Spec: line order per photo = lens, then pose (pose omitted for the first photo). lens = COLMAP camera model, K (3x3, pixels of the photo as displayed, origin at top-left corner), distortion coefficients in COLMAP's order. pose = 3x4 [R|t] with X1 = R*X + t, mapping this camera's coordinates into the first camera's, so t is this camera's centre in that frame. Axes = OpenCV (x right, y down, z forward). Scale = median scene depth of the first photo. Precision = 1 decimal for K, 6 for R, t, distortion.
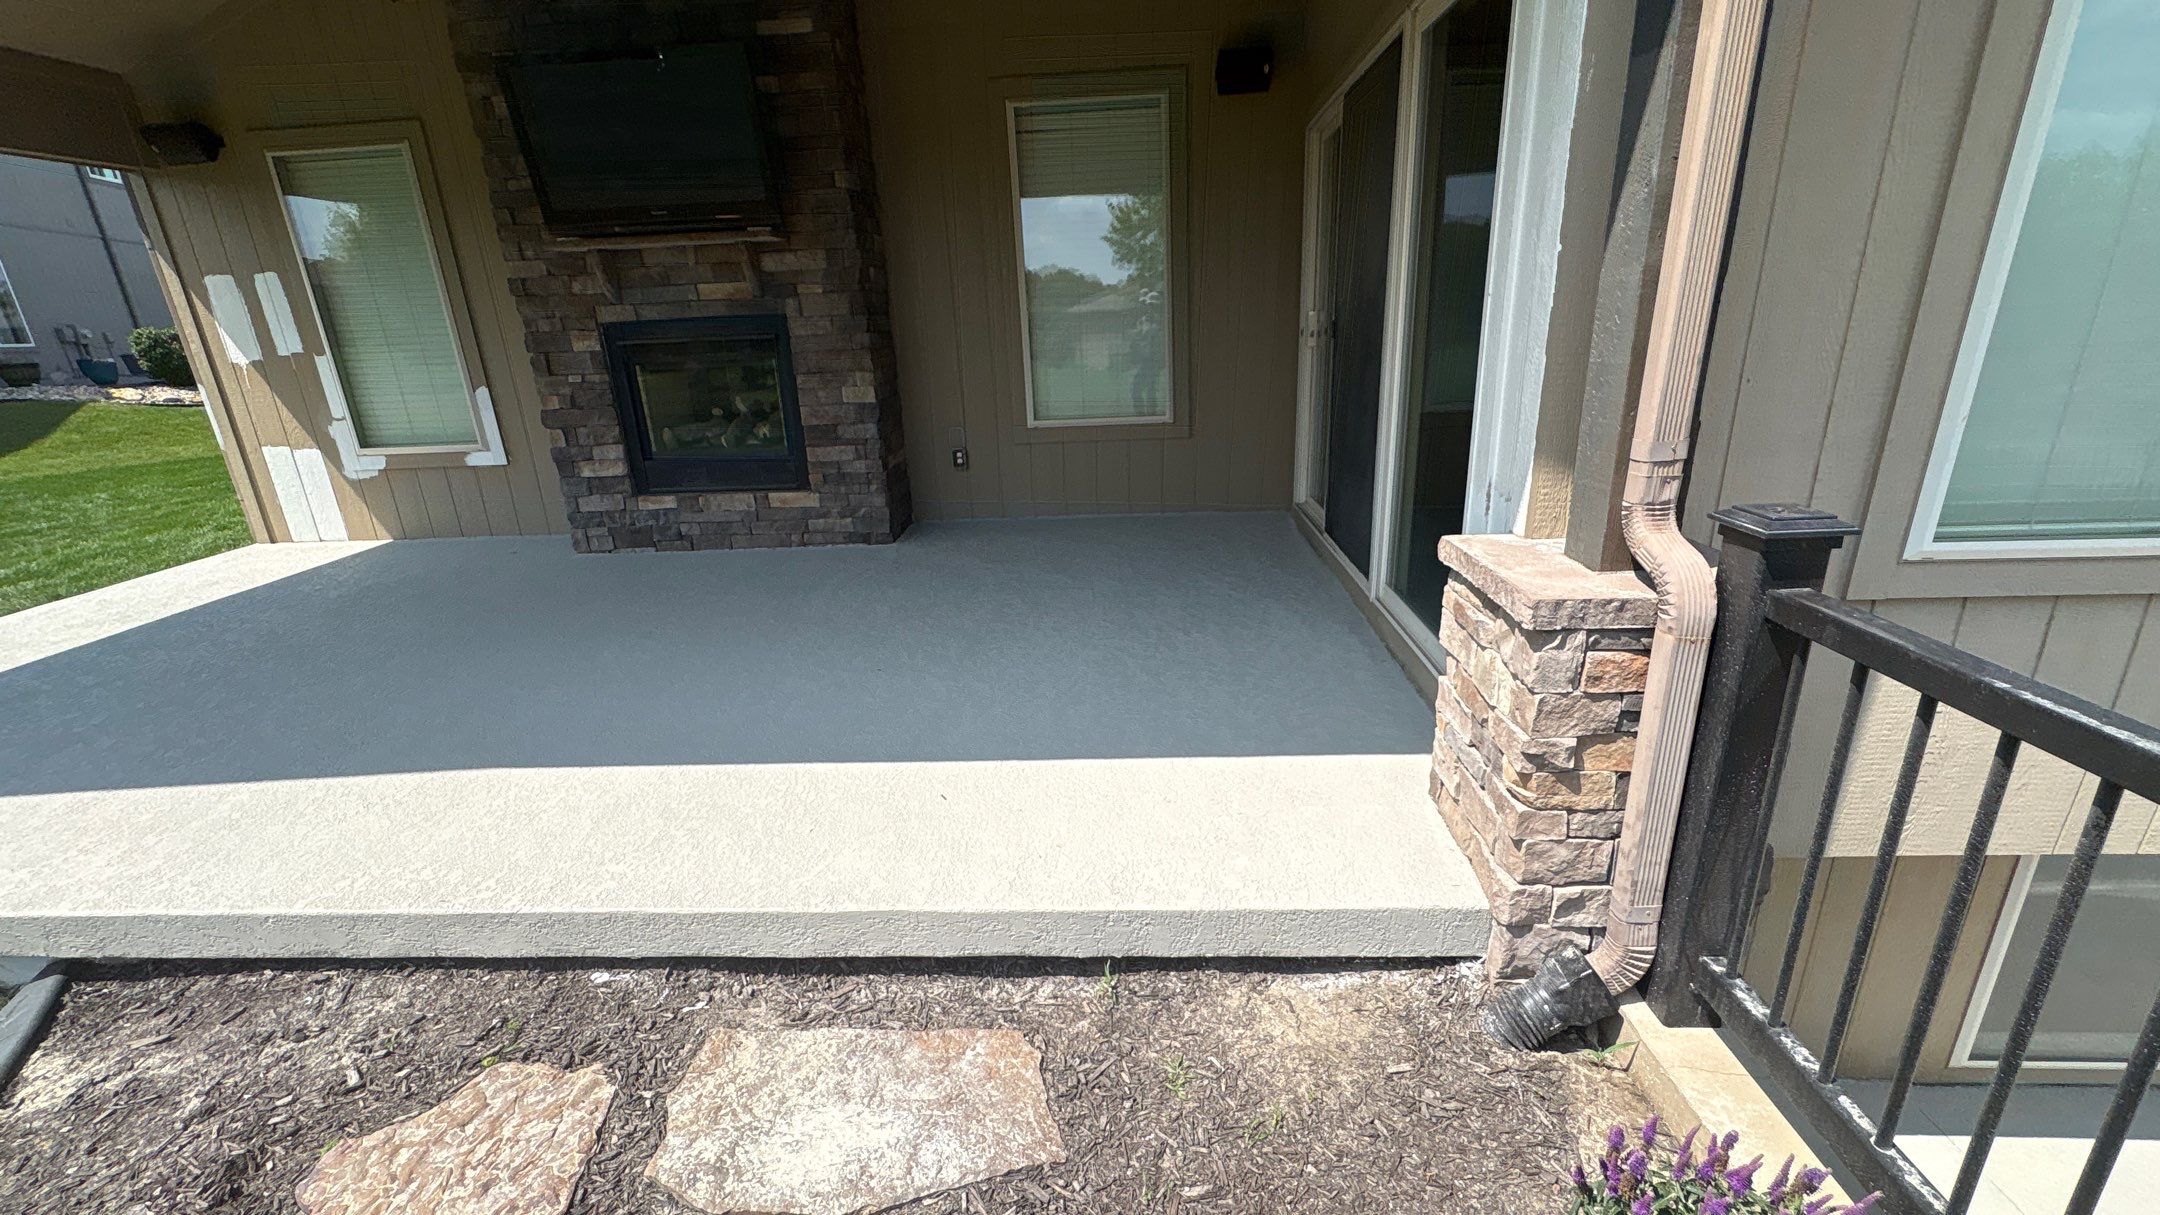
lens RADIAL K [[860.8, 0, 1073.1], [0, 860.8, 604.5], [0, 0, 1]] dist [0.000146, 0.000173]
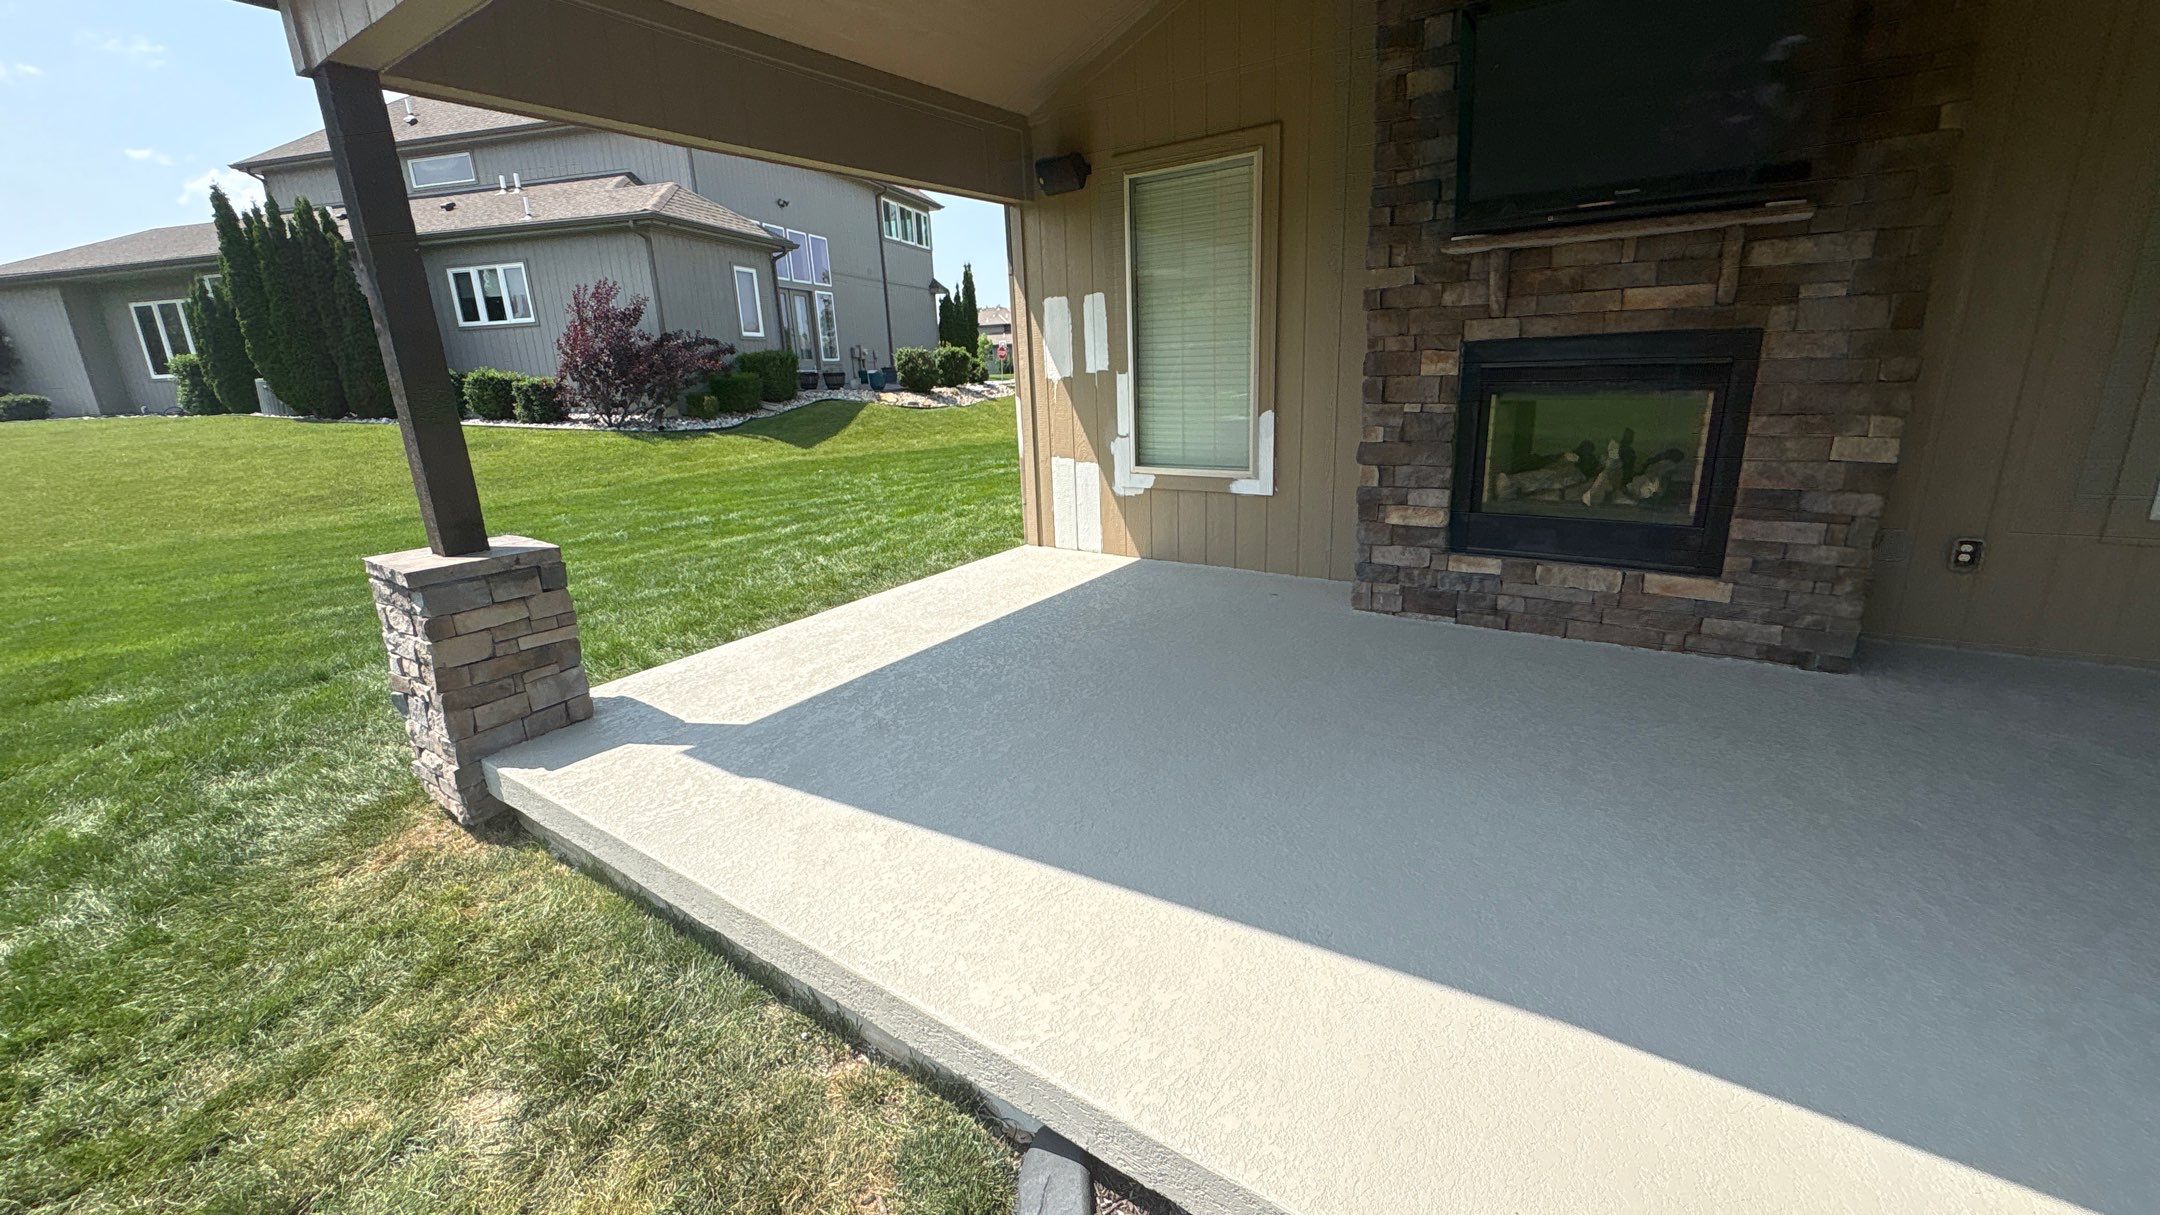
lens RADIAL K [[860.8, 0, 1079.5], [0, 860.8, 606.4], [0, 0, 1]] dist [0.000146, 0.000173]
pose [[0.843418, 0.159019, -0.513185, -0.403350], [-0.170772, 0.985005, 0.024556, -0.040088], [0.509395, 0.066926, 0.857926, 0.139736]]
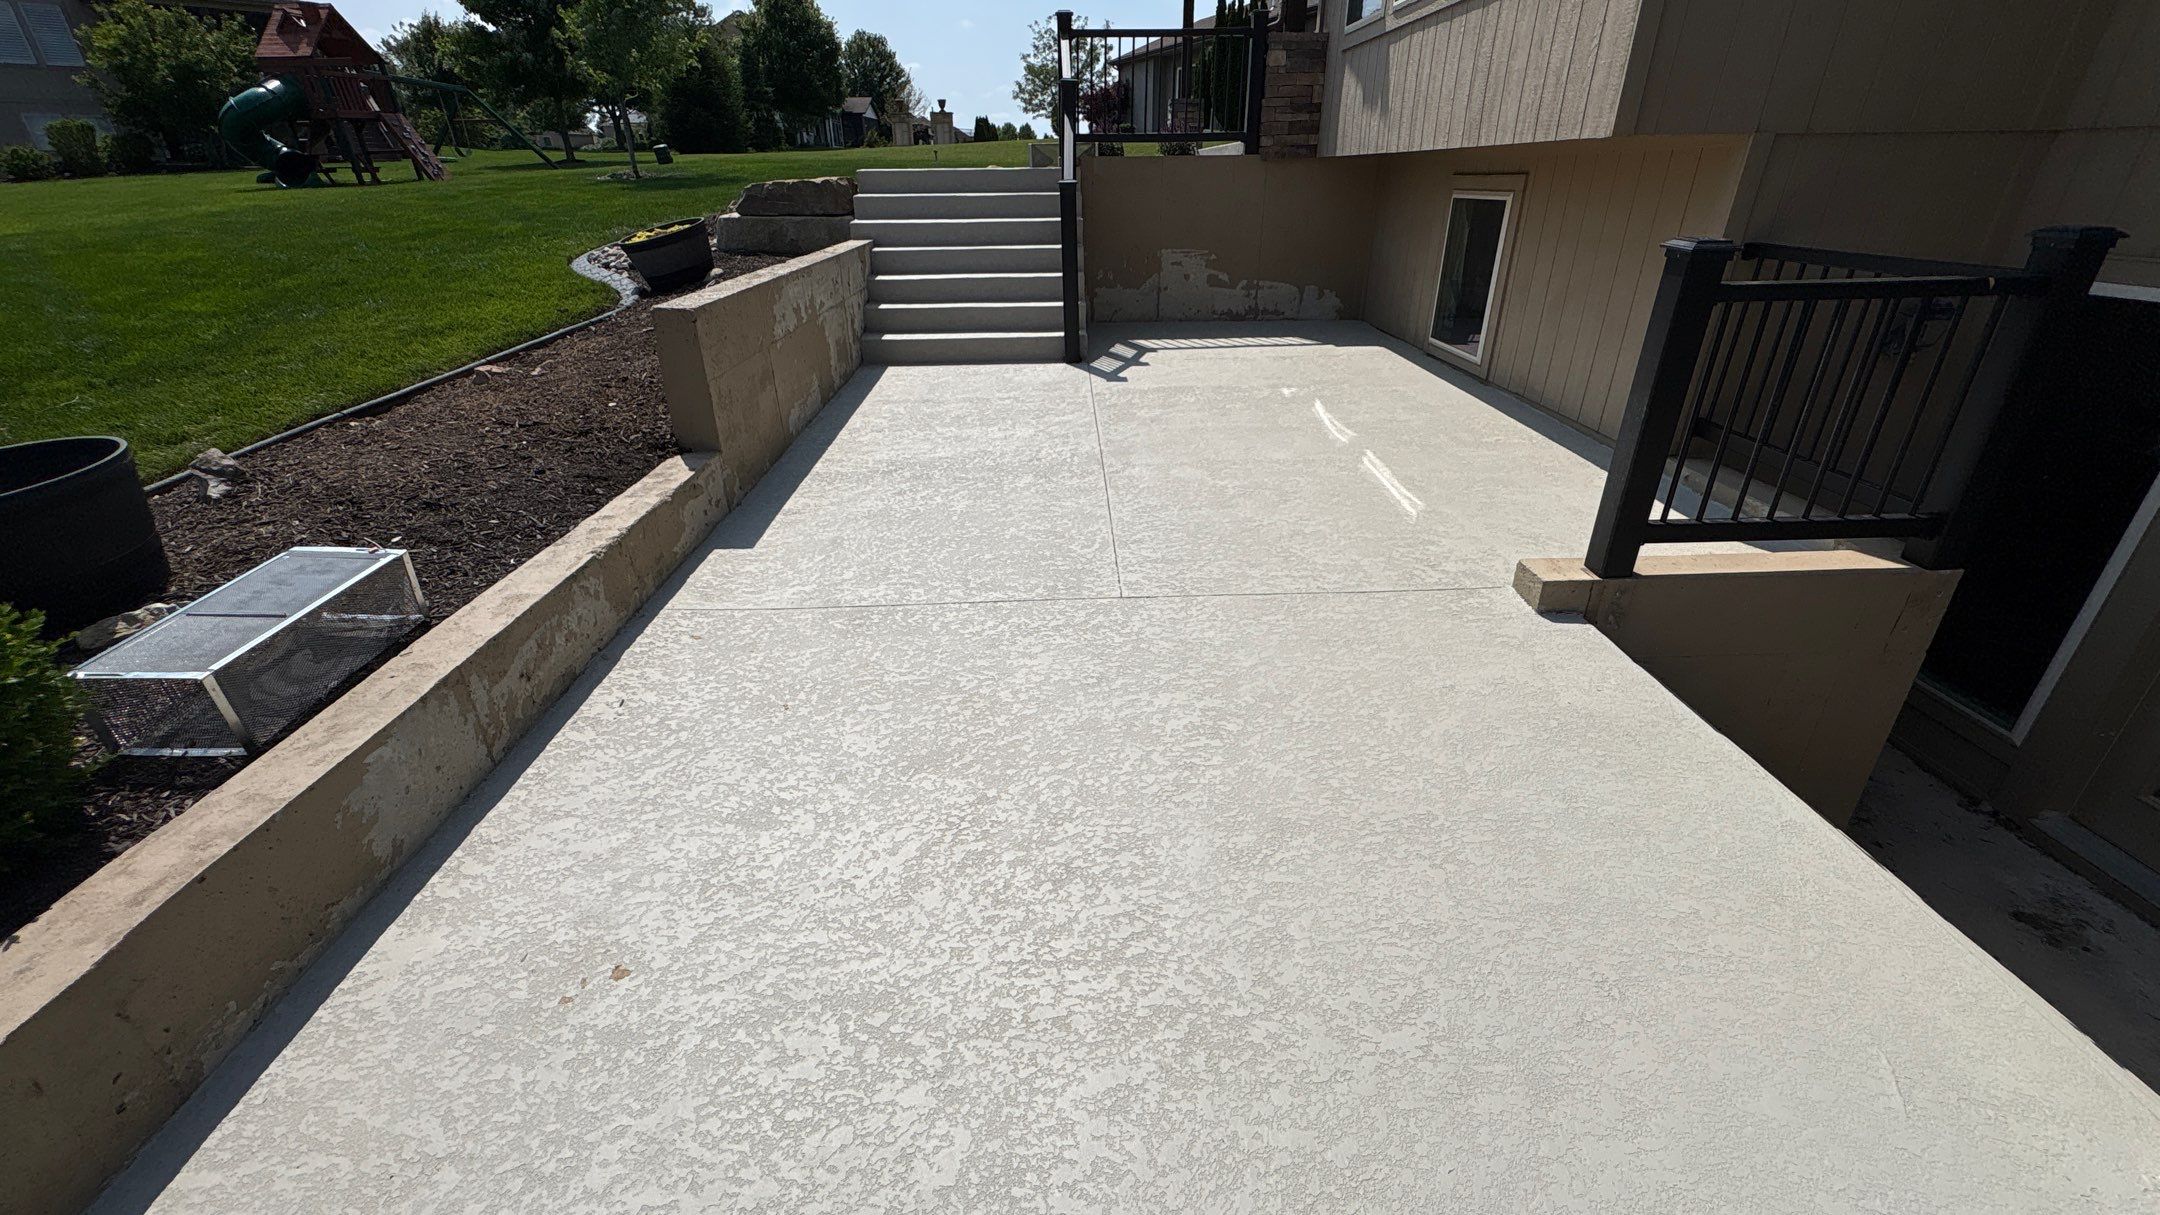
lens RADIAL K [[860.8, 0, 1081.4], [0, 860.8, 603.5], [0, 0, 1]] dist [0.000146, 0.000173]
pose [[0.081041, 0.487838, -0.869164, 2.039248], [-0.307616, 0.841704, 0.443743, 0.261881], [0.948053, 0.231407, 0.218279, -0.071789]]
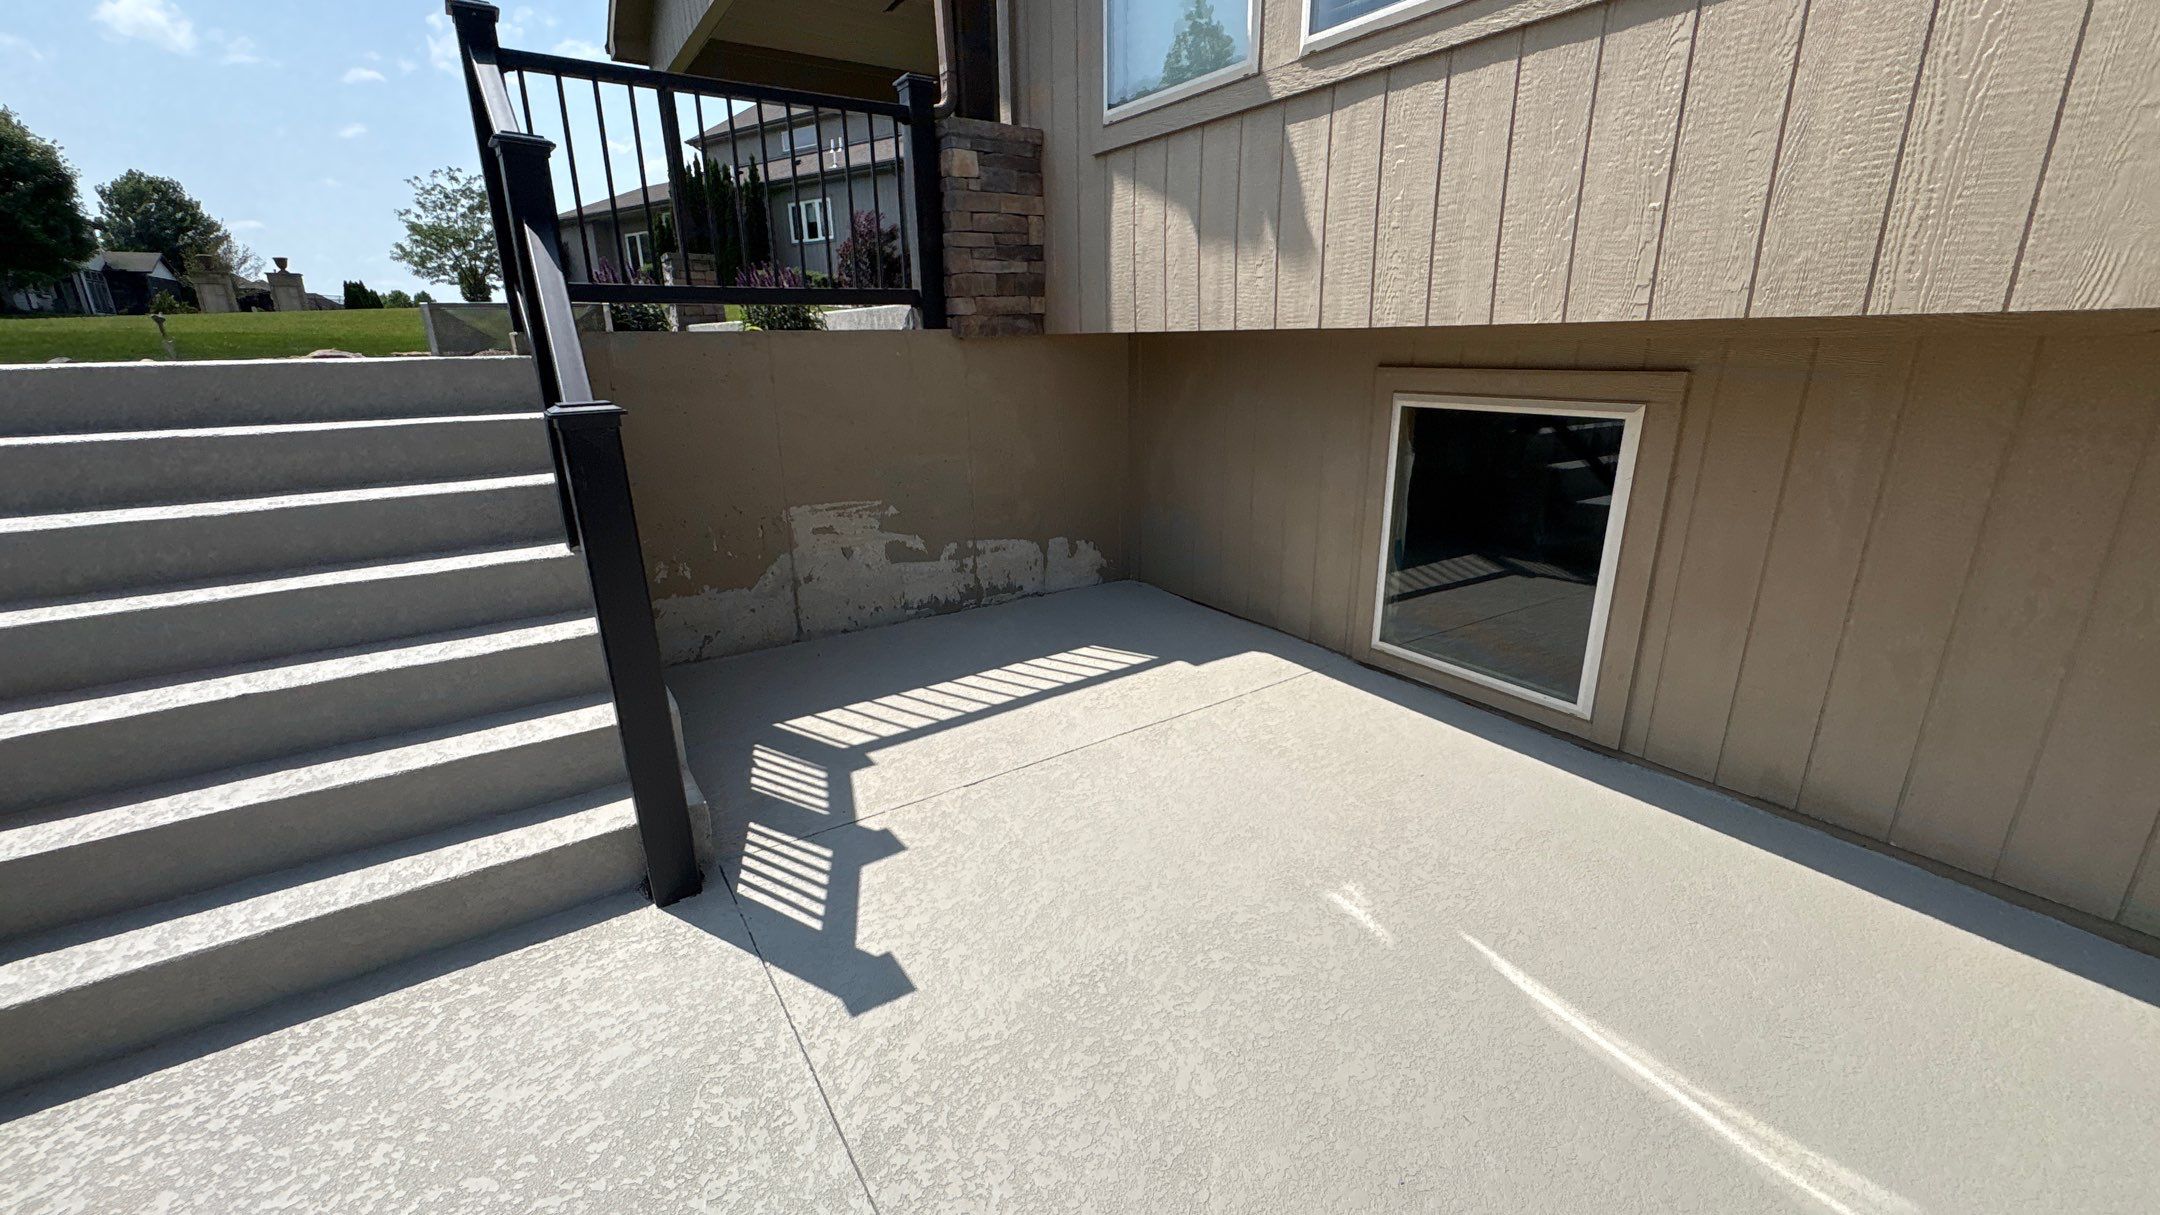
lens RADIAL K [[860.8, 0, 1077.8], [0, 860.8, 599.3], [0, 0, 1]] dist [0.000146, 0.000173]
pose [[0.602188, 0.270917, -0.750982, 1.069894], [-0.266434, 0.954930, 0.130846, 0.279630], [0.752584, 0.121293, 0.647229, -0.032568]]
